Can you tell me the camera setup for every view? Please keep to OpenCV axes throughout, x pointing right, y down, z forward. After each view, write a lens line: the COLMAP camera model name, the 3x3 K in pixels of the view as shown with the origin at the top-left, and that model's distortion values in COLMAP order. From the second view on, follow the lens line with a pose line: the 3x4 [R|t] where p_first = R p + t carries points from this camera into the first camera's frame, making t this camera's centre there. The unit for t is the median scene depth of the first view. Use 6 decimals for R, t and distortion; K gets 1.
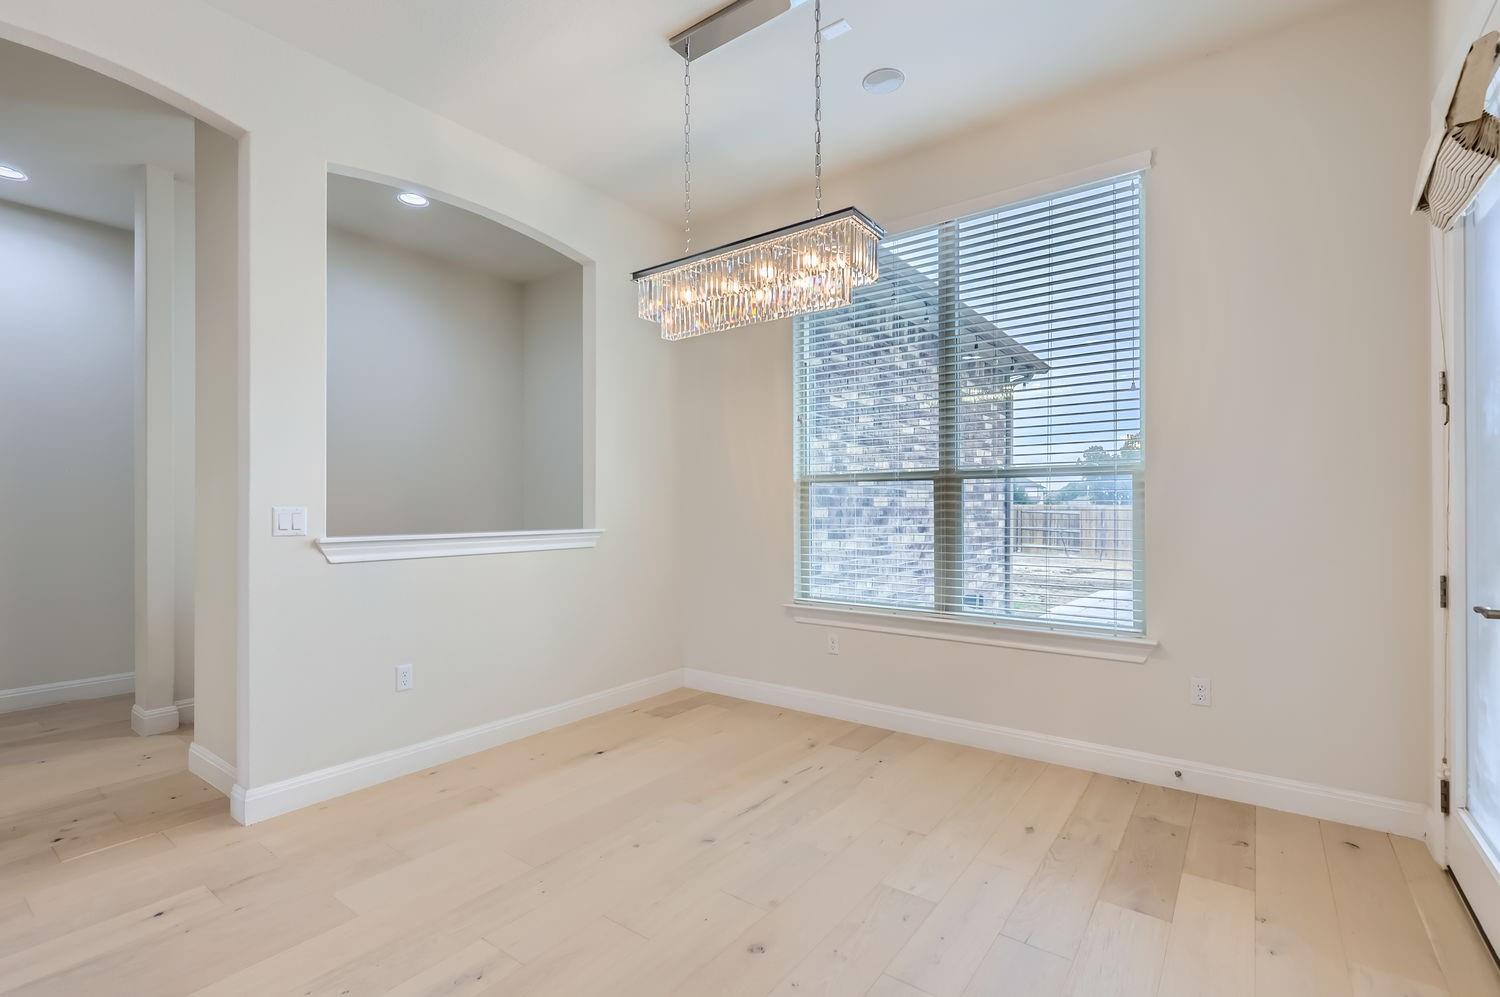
lens RADIAL K [[674.3, 0, 749.7], [0, 674.3, 505.3], [0, 0, 1]] dist [0.002813, -0.000089]
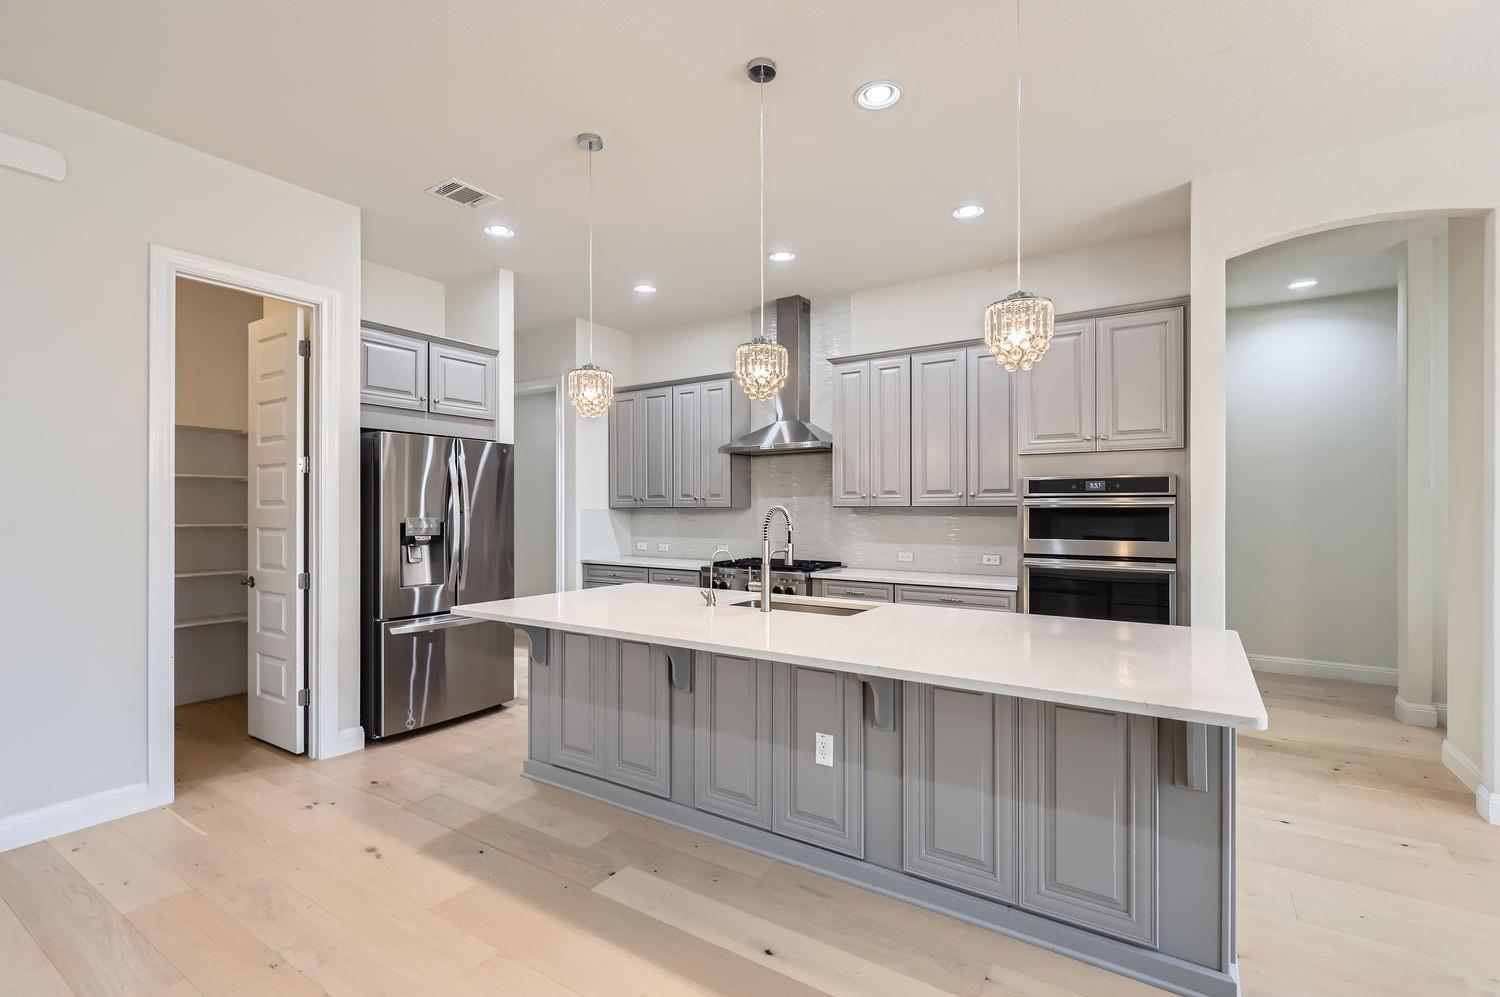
lens RADIAL K [[678.6, 0, 749.7], [0, 678.6, 506.4], [0, 0, 1]] dist [-0.000118, -0.000203]
pose [[0.057405, -0.000953, -0.998351, 0.200486], [0.003503, 0.999994, -0.000753, -0.037544], [0.998345, -0.003454, 0.057408, -0.189537]]
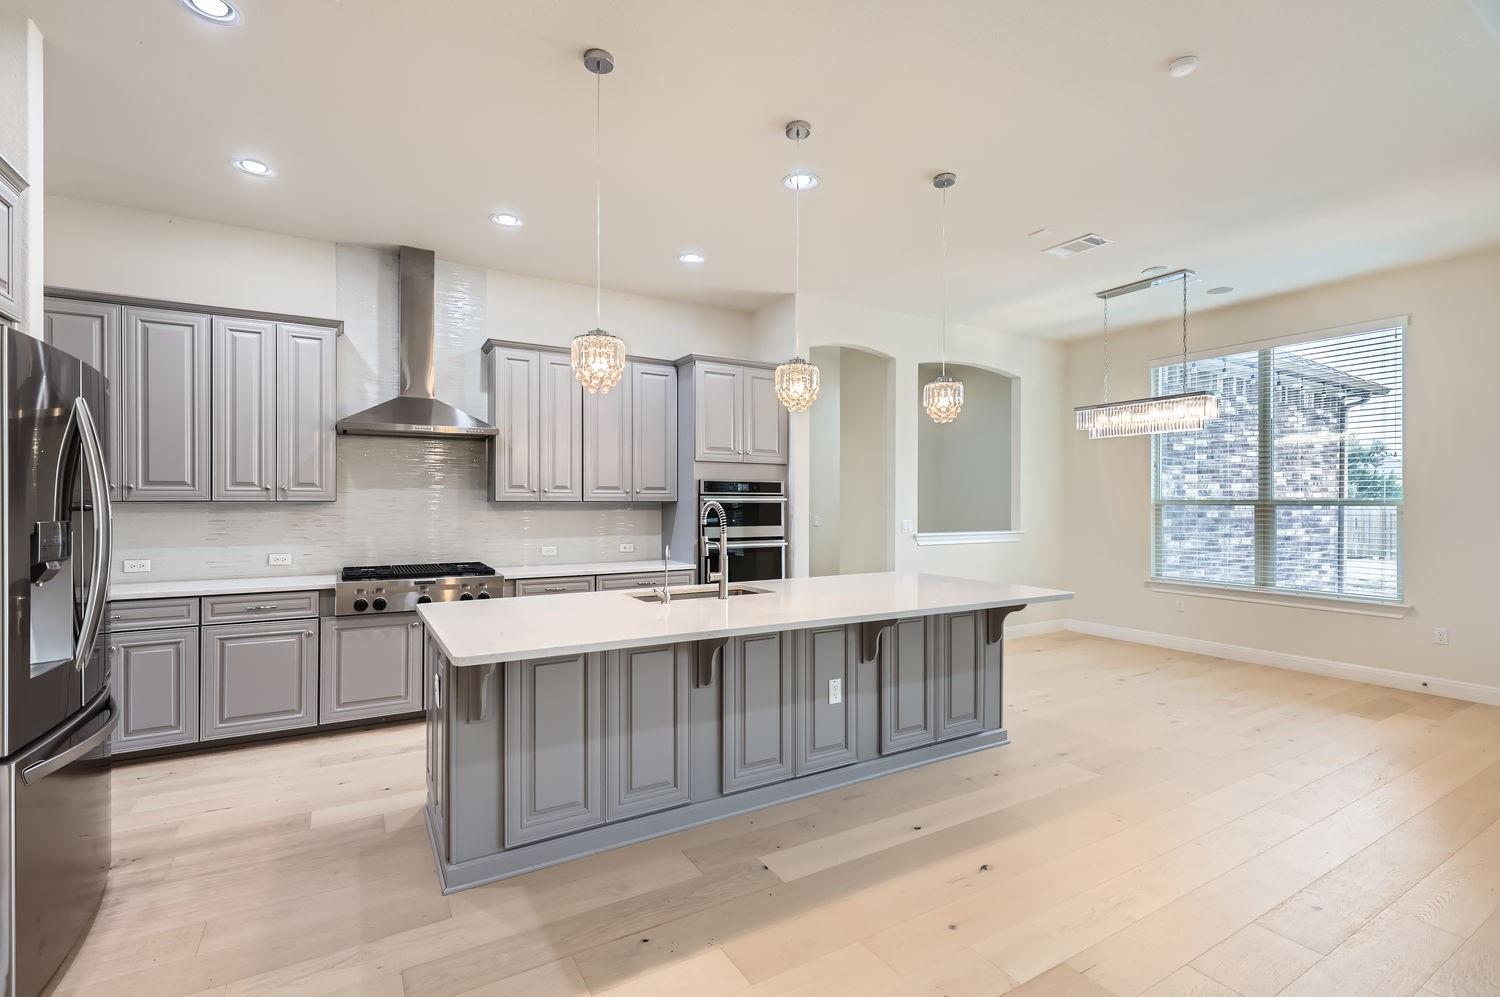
lens RADIAL K [[678.6, 0, 749.7], [0, 678.6, 506.4], [0, 0, 1]] dist [-0.000118, -0.000203]
pose [[0.923597, 0.005986, -0.383318, -0.193810], [-0.002872, 0.999958, 0.008694, -0.039660], [0.383354, -0.006929, 0.923576, -0.844611]]
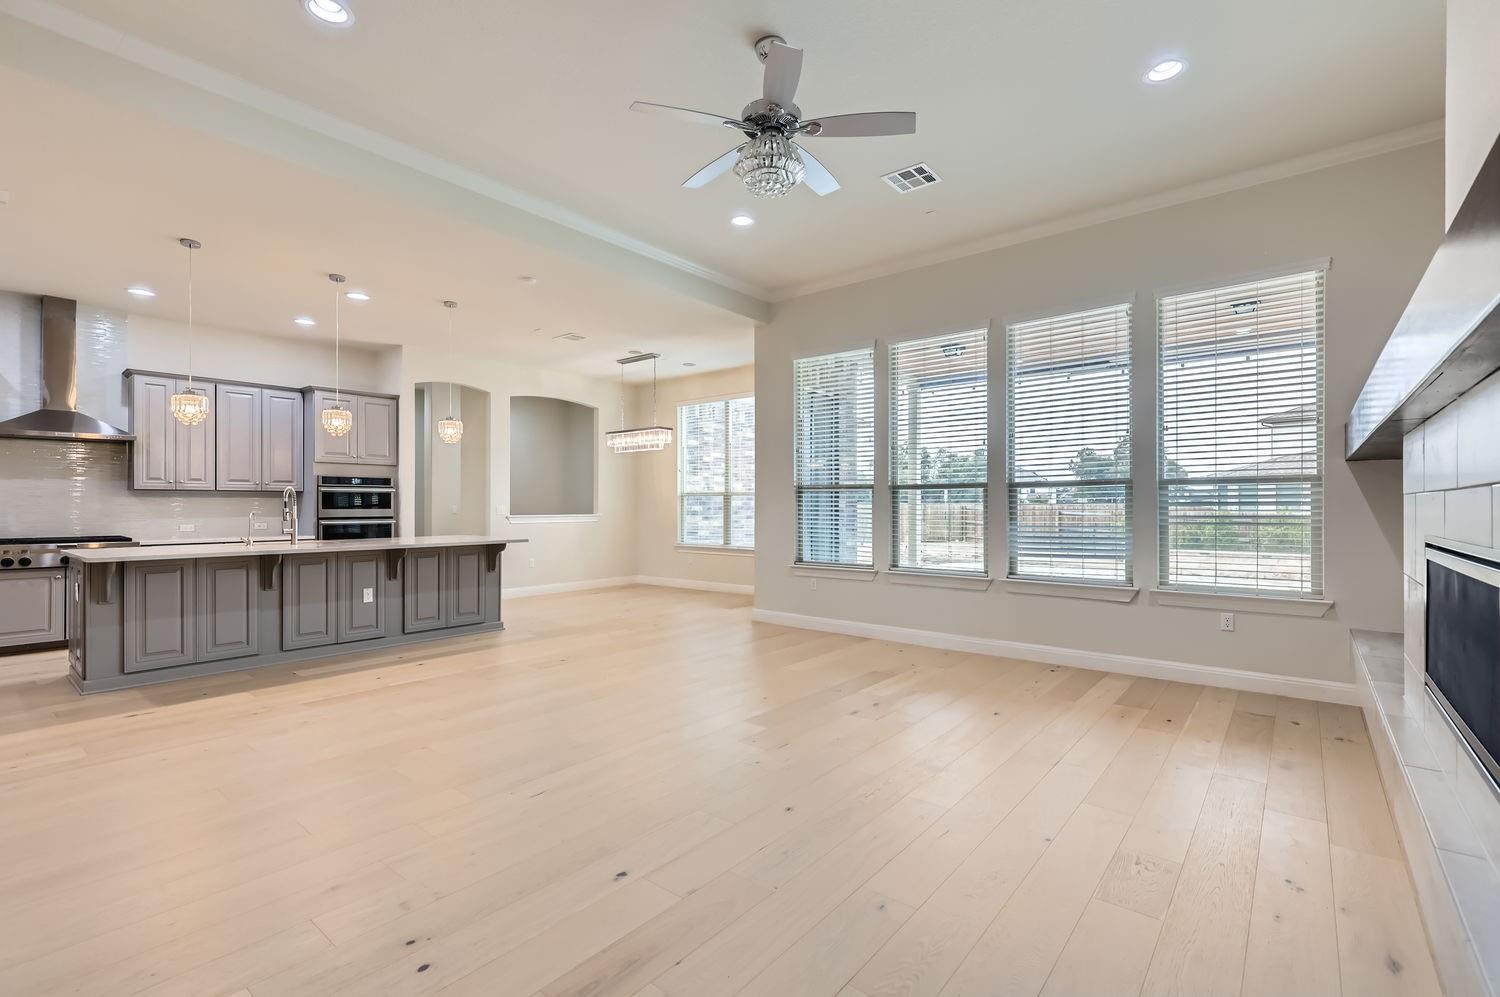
lens RADIAL K [[674.3, 0, 749.7], [0, 674.3, 505.3], [0, 0, 1]] dist [0.002813, -0.000089]
pose [[0.998844, 0.001481, -0.048051, 0.433072], [-0.001292, 0.999991, 0.003975, -0.008841], [0.048057, -0.003909, 0.998837, -1.410800]]
